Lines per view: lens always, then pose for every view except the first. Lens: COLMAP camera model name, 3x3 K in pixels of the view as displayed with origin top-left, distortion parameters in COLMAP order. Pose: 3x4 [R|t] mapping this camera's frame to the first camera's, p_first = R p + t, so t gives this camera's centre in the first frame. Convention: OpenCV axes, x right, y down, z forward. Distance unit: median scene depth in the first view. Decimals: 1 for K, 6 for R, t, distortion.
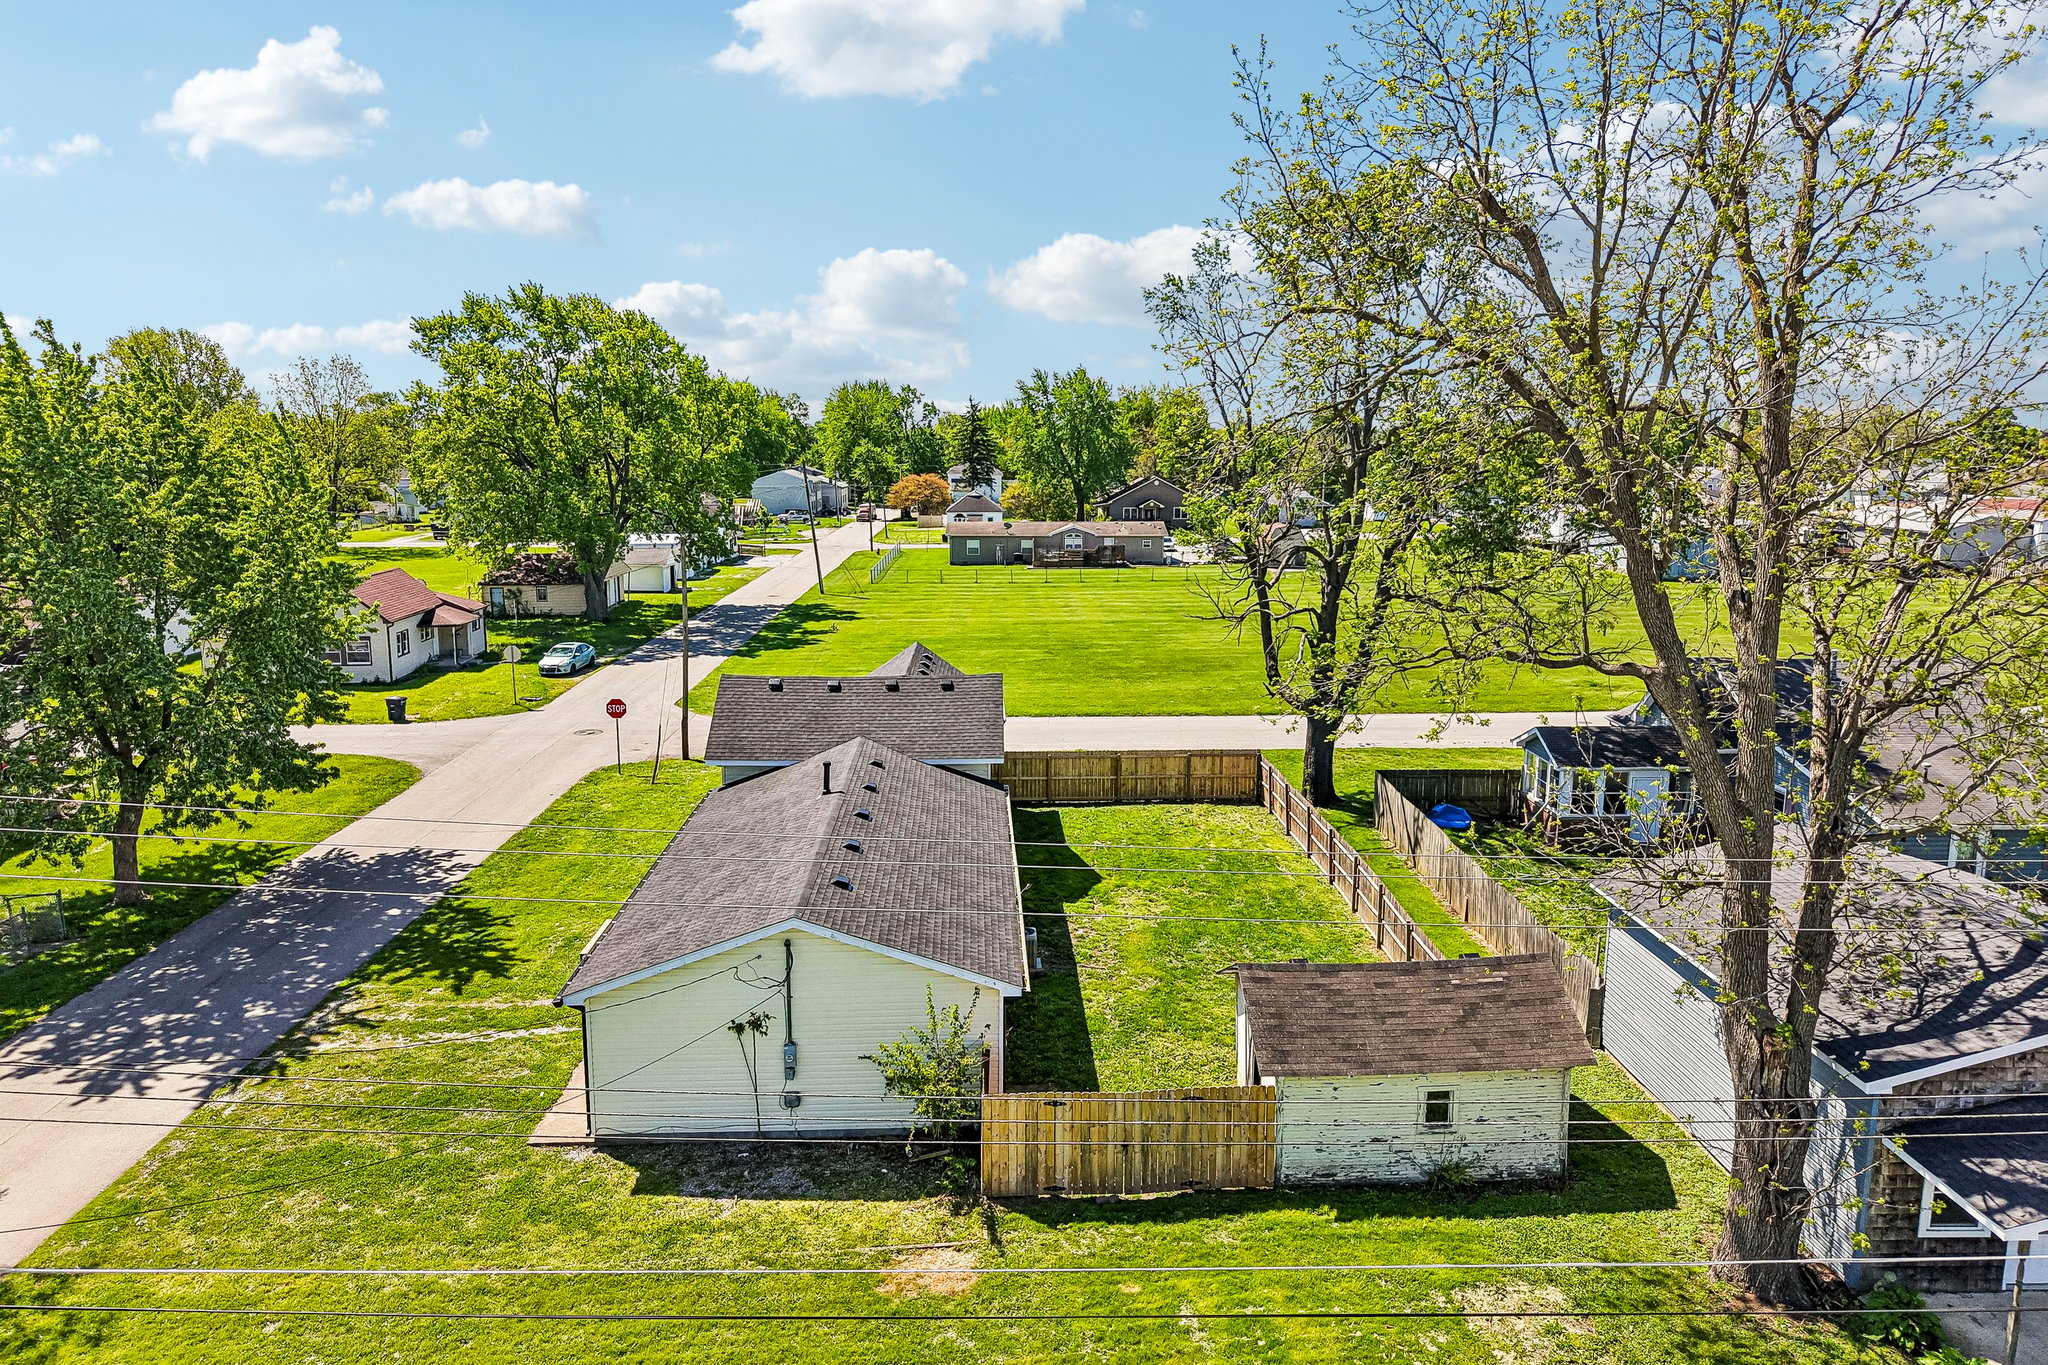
lens RADIAL K [[1359.3, 0, 1038.1], [0, 1359.3, 679.4], [0, 0, 1]] dist [0.041006, -0.075105]
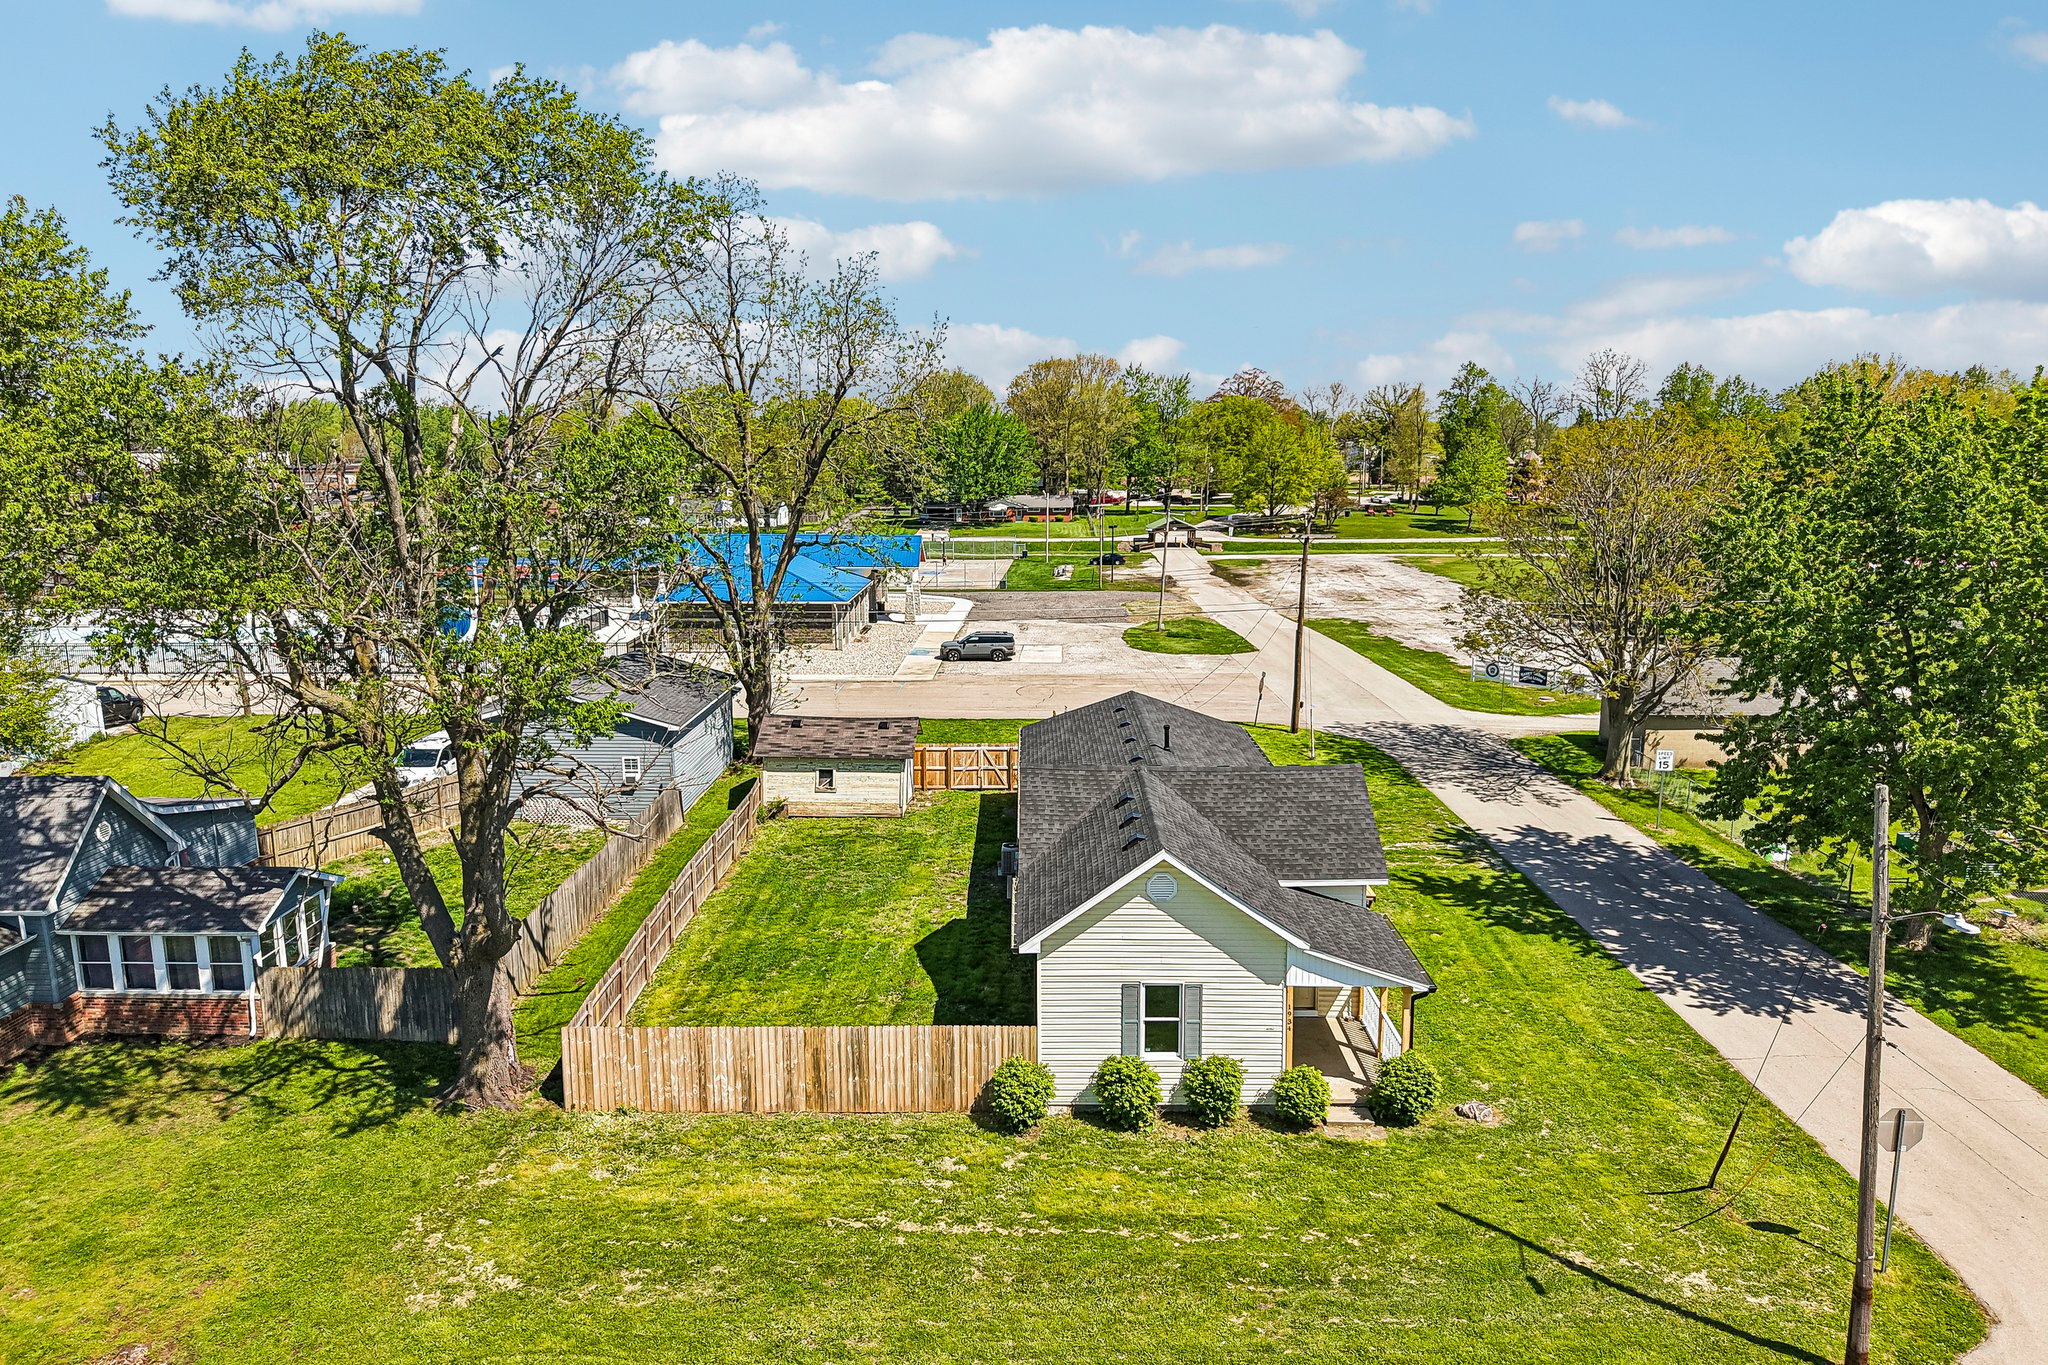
lens RADIAL K [[1359.3, 0, 1038.1], [0, 1359.3, 679.4], [0, 0, 1]] dist [0.041006, -0.075105]
pose [[-0.998272, 0.004417, 0.058605, -0.113020], [0.023614, 0.943284, 0.331145, -0.461798], [-0.053818, 0.331956, -0.941758, 2.409382]]
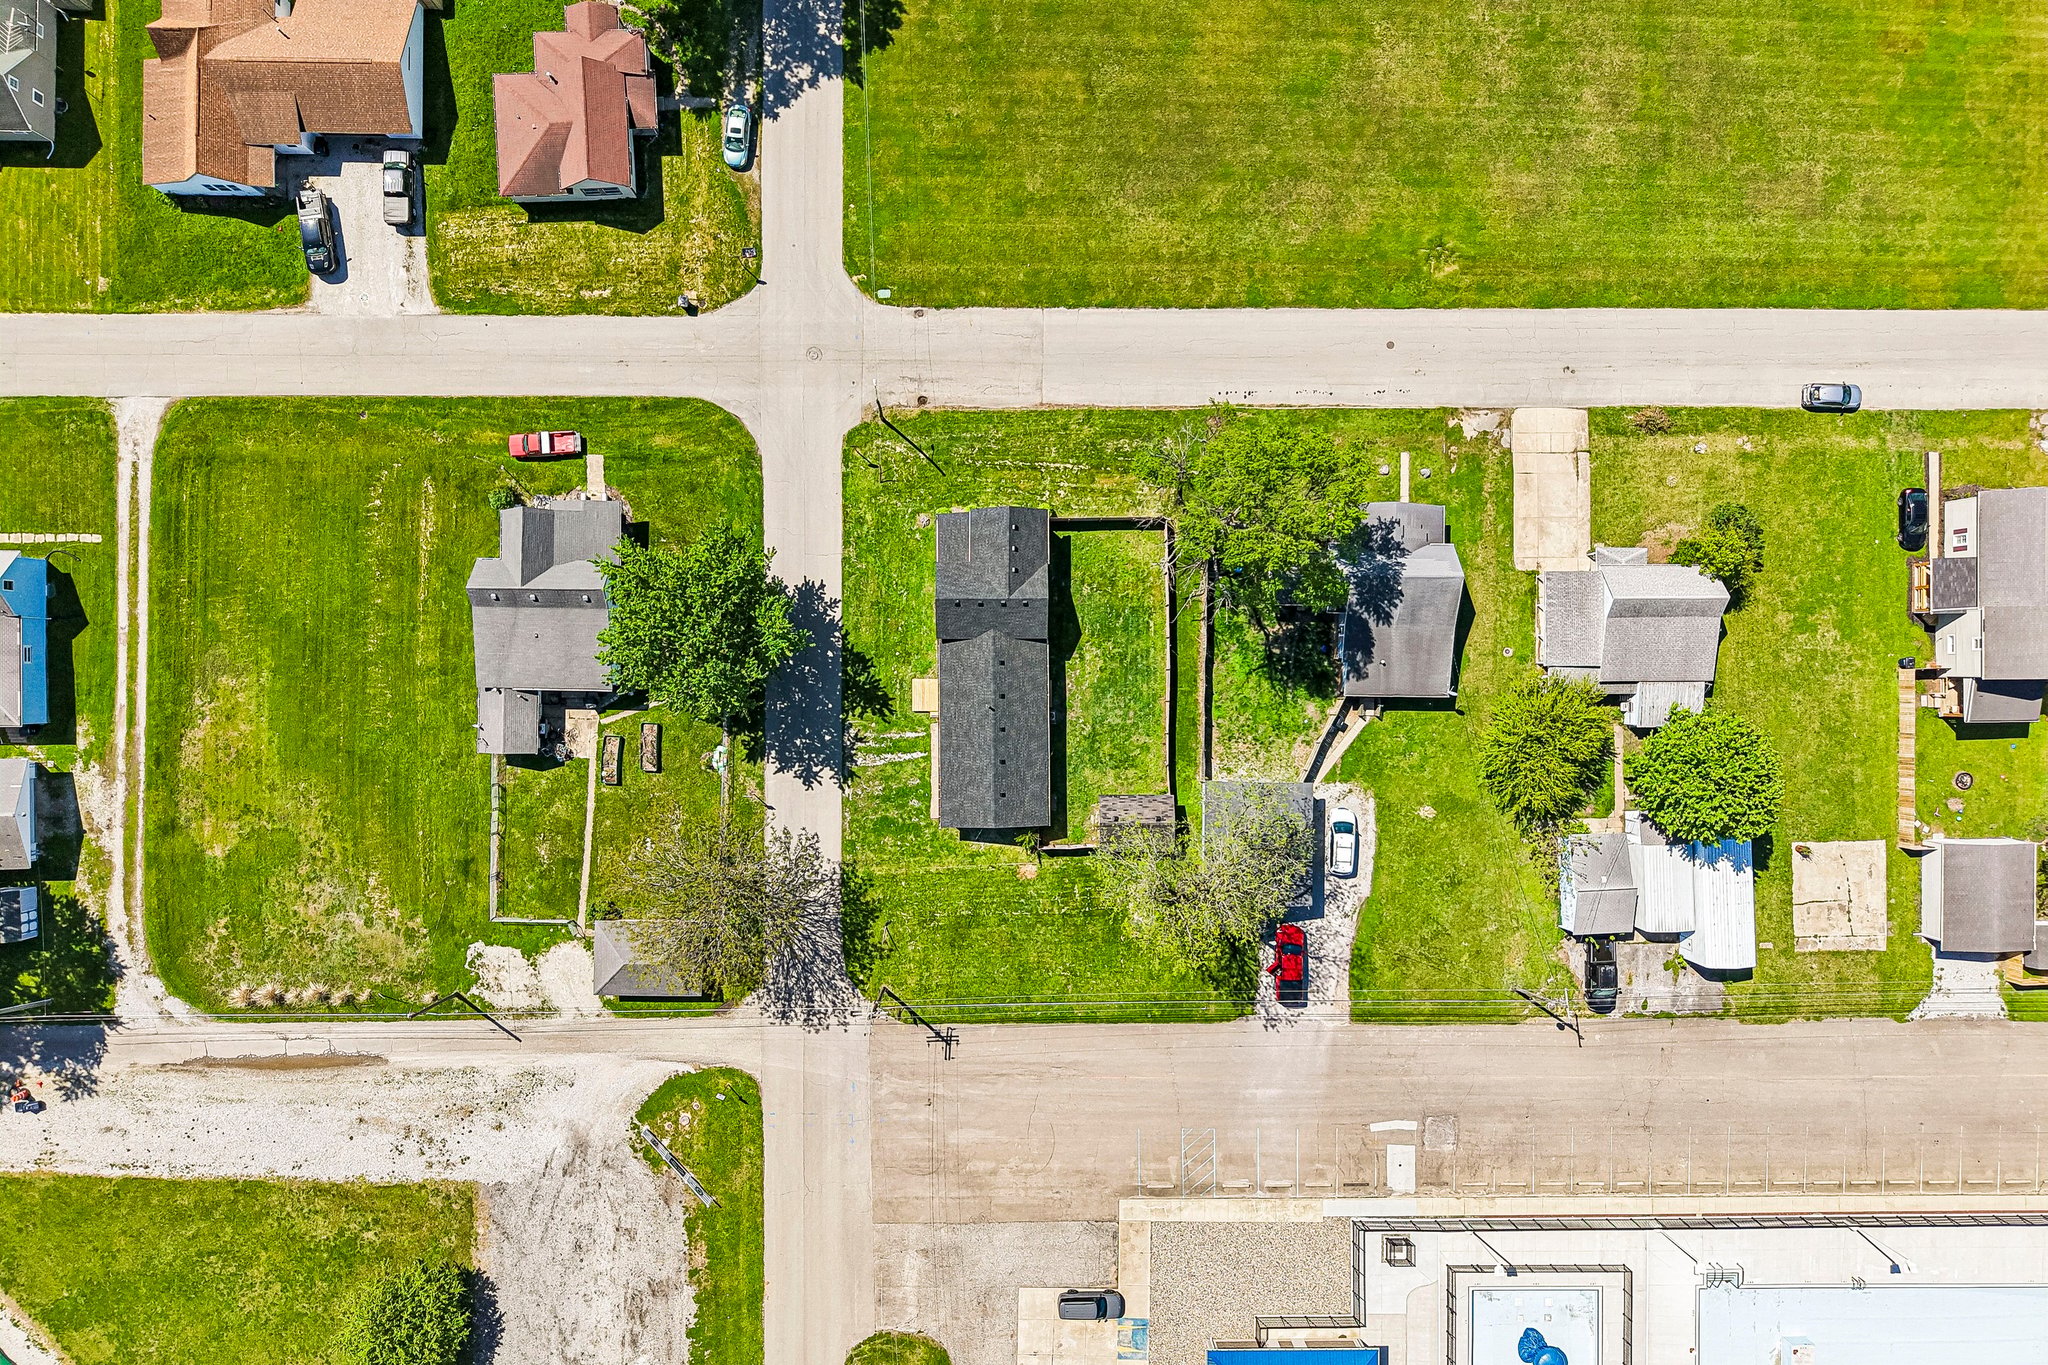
lens RADIAL K [[1359.3, 0, 1038.1], [0, 1359.3, 679.4], [0, 0, 1]] dist [0.041006, -0.075105]
pose [[0.998690, 0.039416, 0.032632, -0.163479], [-0.038968, 0.172518, 0.984235, -3.294934], [0.033165, -0.984217, 0.173828, 0.586908]]
